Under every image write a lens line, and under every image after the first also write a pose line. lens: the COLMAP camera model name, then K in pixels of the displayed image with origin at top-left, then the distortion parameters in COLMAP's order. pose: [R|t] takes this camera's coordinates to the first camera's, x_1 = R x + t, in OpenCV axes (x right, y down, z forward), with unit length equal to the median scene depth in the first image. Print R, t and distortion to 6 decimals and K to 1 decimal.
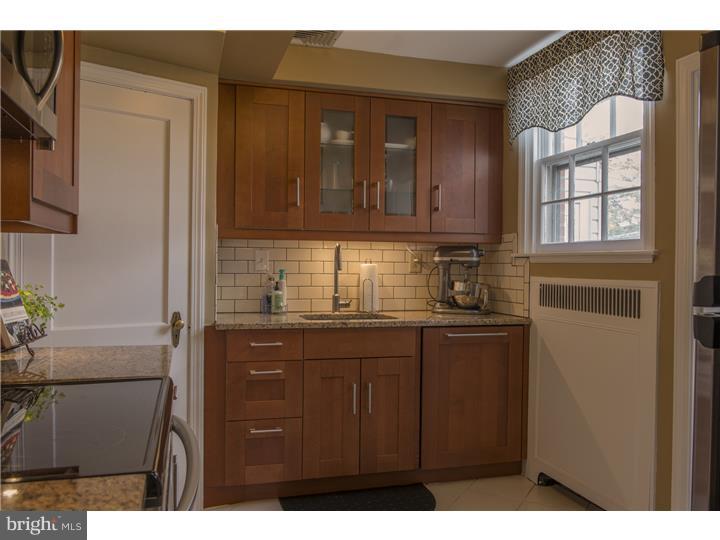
lens RADIAL K [[493.8, 0, 355.4], [0, 493.8, 274.1], [0, 0, 1]] dist [-0.045627, -0.010146]
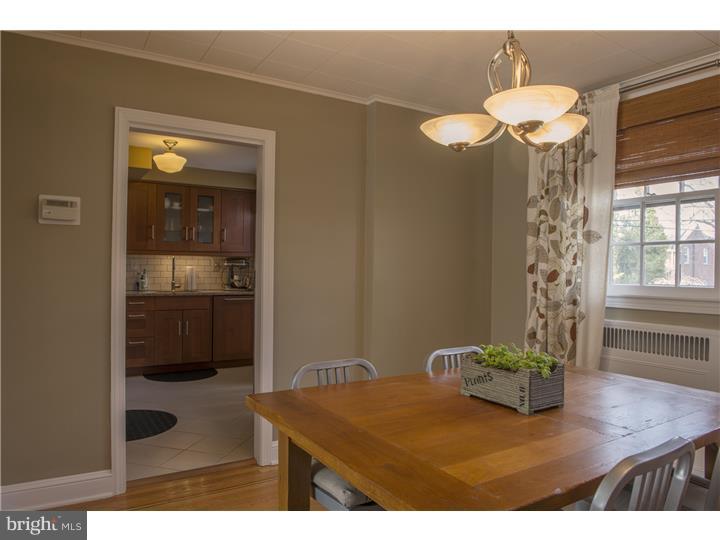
lens RADIAL K [[493.8, 0, 362.9], [0, 493.8, 271.8], [0, 0, 1]] dist [-0.045627, -0.010146]
pose [[0.965890, 0.000817, 0.258950, 0.196281], [0.000663, 0.999984, -0.005630, 0.013381], [-0.258950, 0.005610, 0.965874, -1.172929]]
